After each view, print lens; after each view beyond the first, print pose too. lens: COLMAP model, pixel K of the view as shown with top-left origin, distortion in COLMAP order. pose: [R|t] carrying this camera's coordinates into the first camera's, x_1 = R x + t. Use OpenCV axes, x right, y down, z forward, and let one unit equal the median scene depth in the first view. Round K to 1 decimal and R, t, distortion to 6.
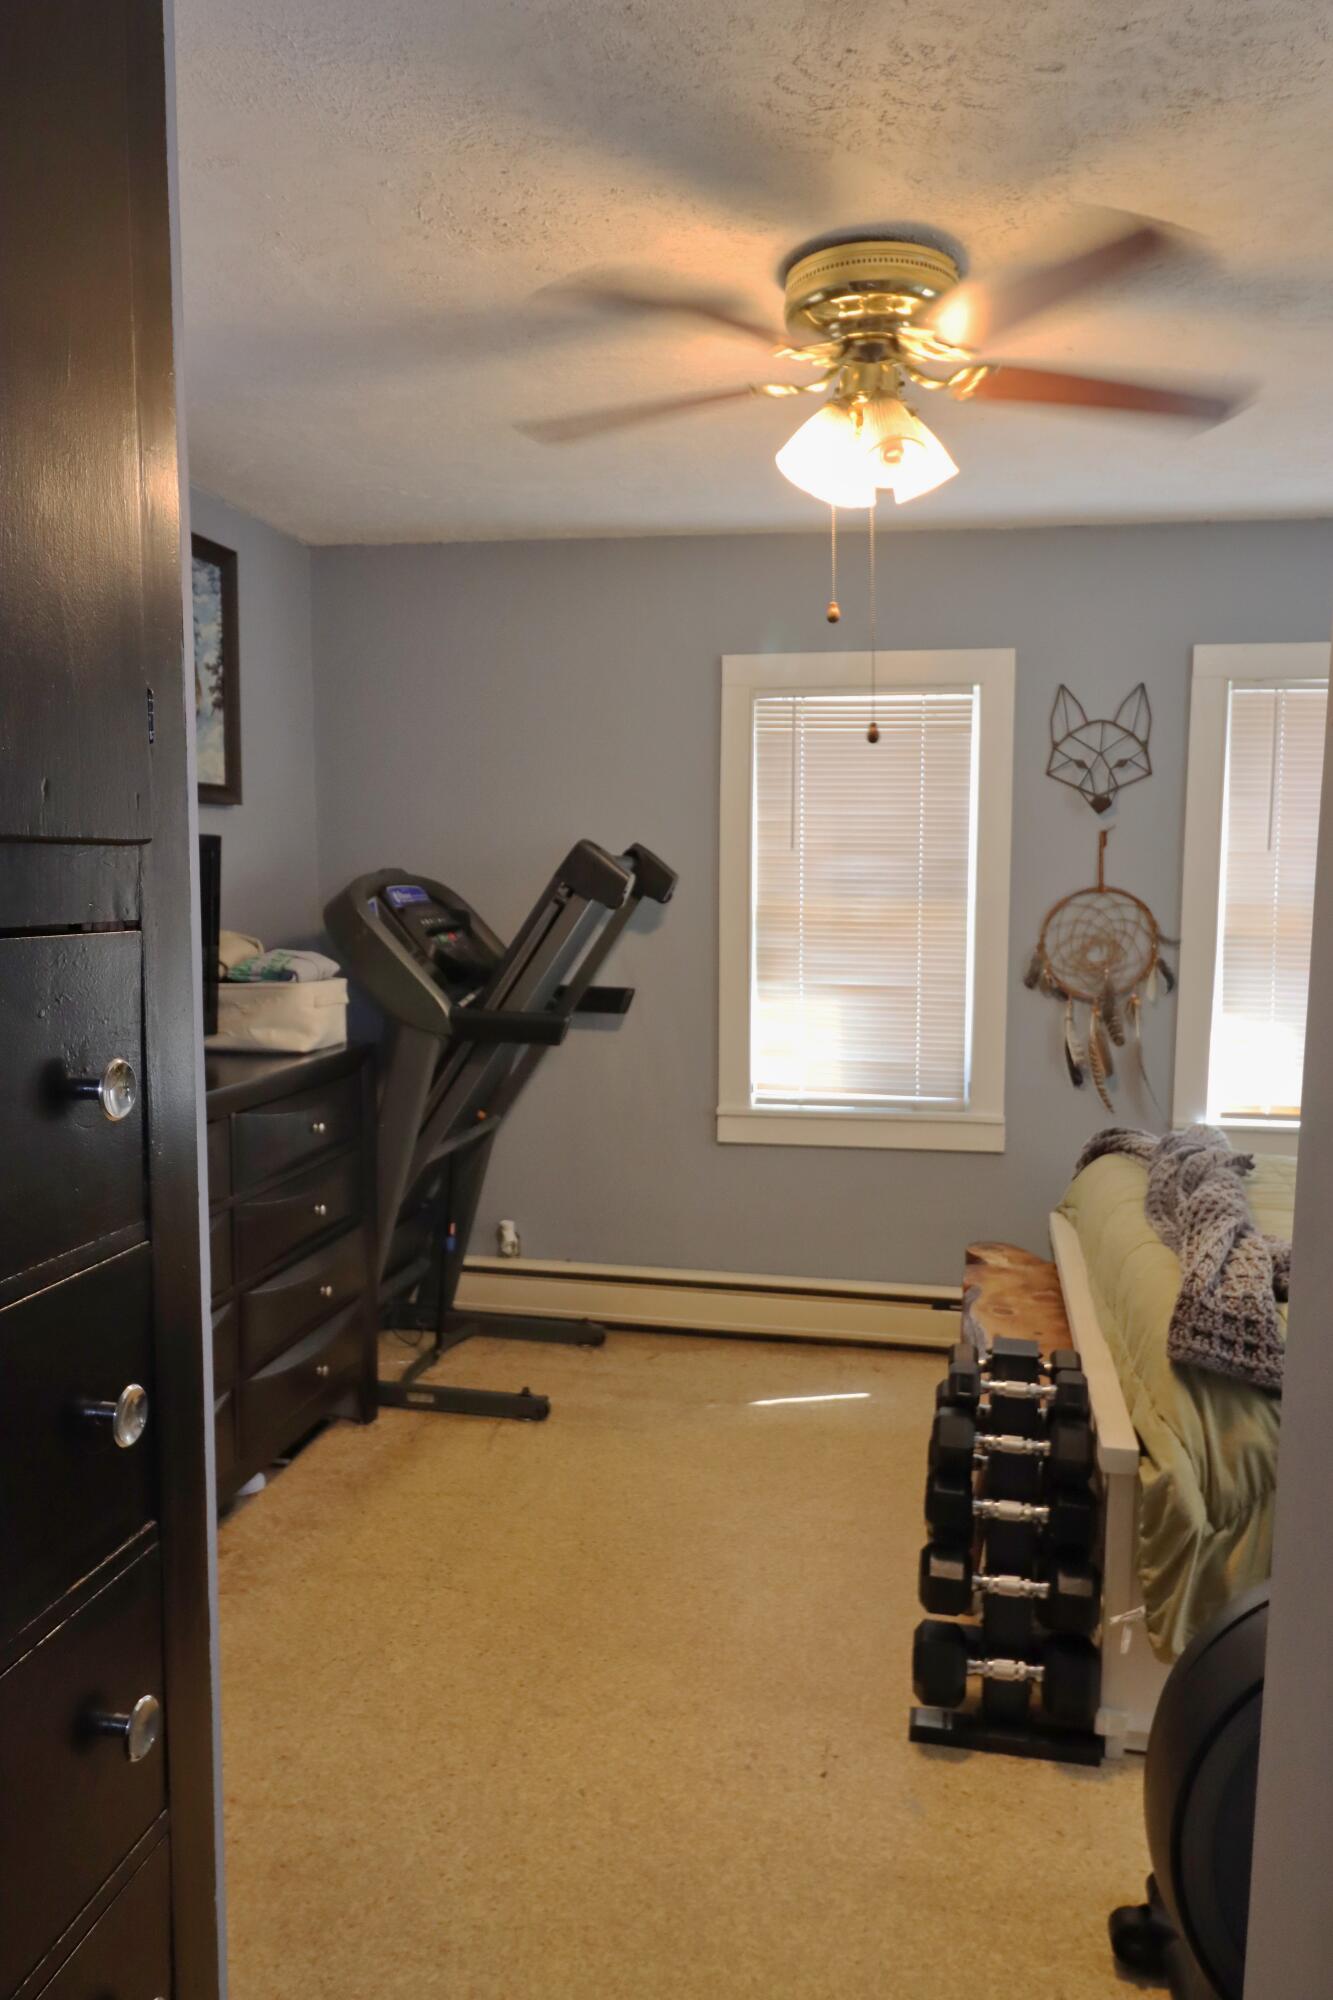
lens RADIAL K [[1424.4, 0, 662.1], [0, 1424.4, 1001.7], [0, 0, 1]] dist [0.006879, 0.002330]
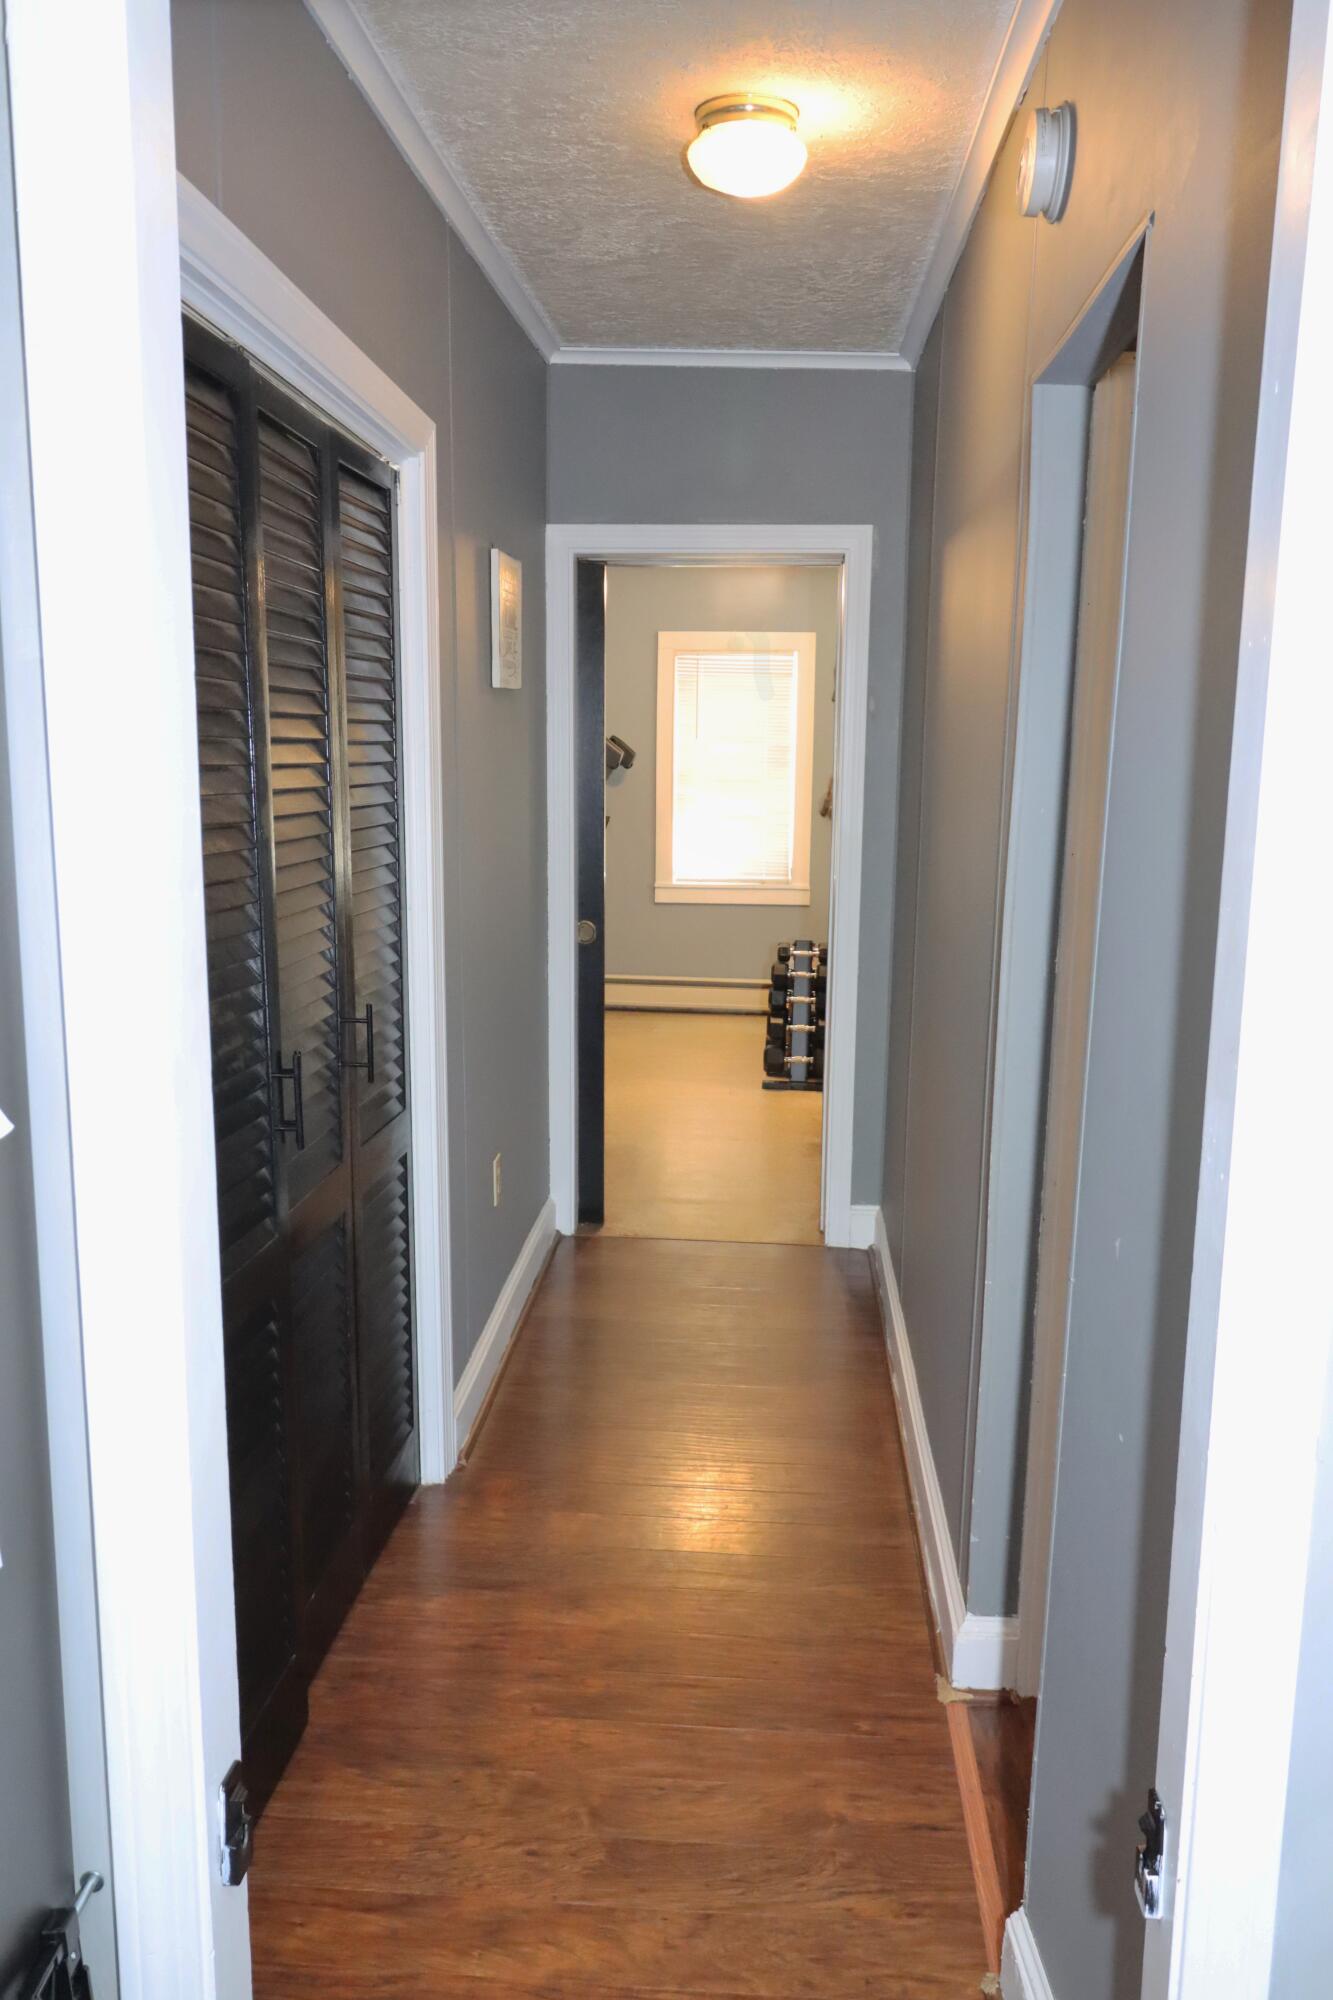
lens RADIAL K [[1424.4, 0, 670.1], [0, 1424.4, 1000.4], [0, 0, 1]] dist [0.006879, 0.002330]
pose [[0.993186, -0.008047, 0.116264, -0.162489], [0.001406, 0.998368, 0.057082, 0.126164], [-0.116533, -0.056530, 0.991577, -0.853107]]
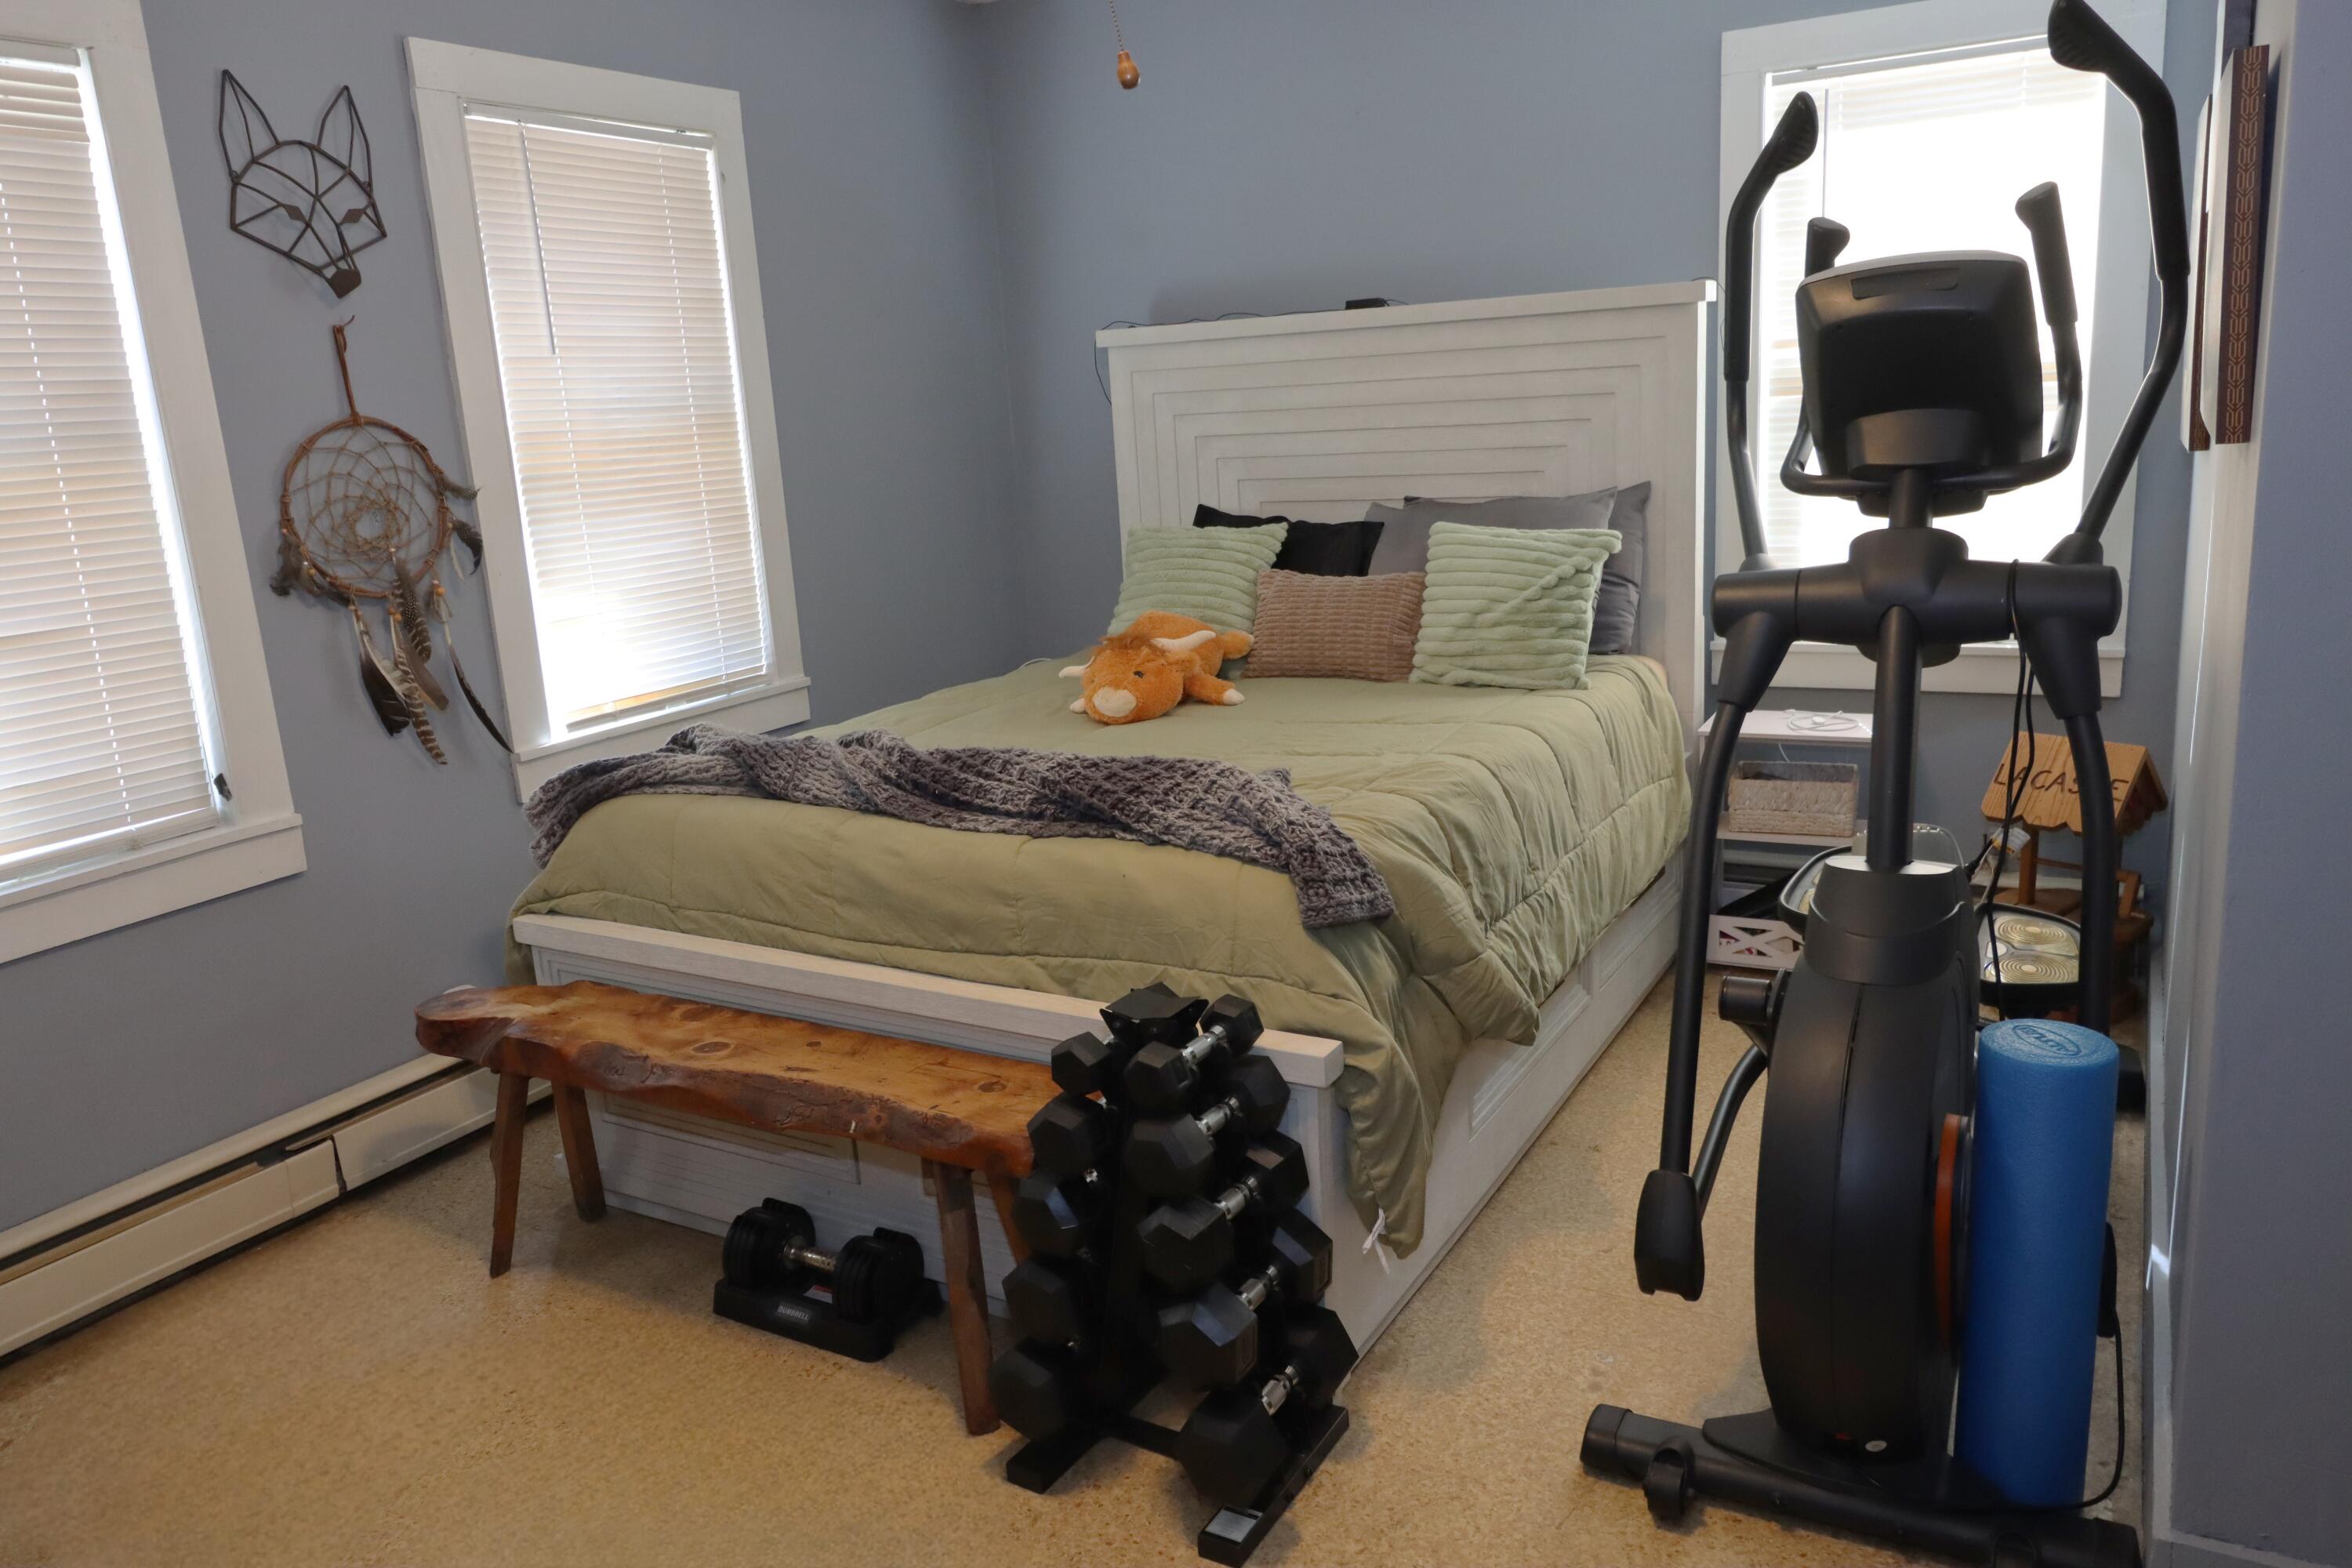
lens RADIAL K [[1675.1, 0, 1207.2], [0, 1675.1, 736.4], [0, 0, 1]] dist [0.006879, 0.002330]
pose [[0.306222, -0.220545, 0.926061, -0.292624], [0.154577, 0.971403, 0.180229, -0.019052], [-0.939326, 0.087957, 0.331556, 0.412152]]
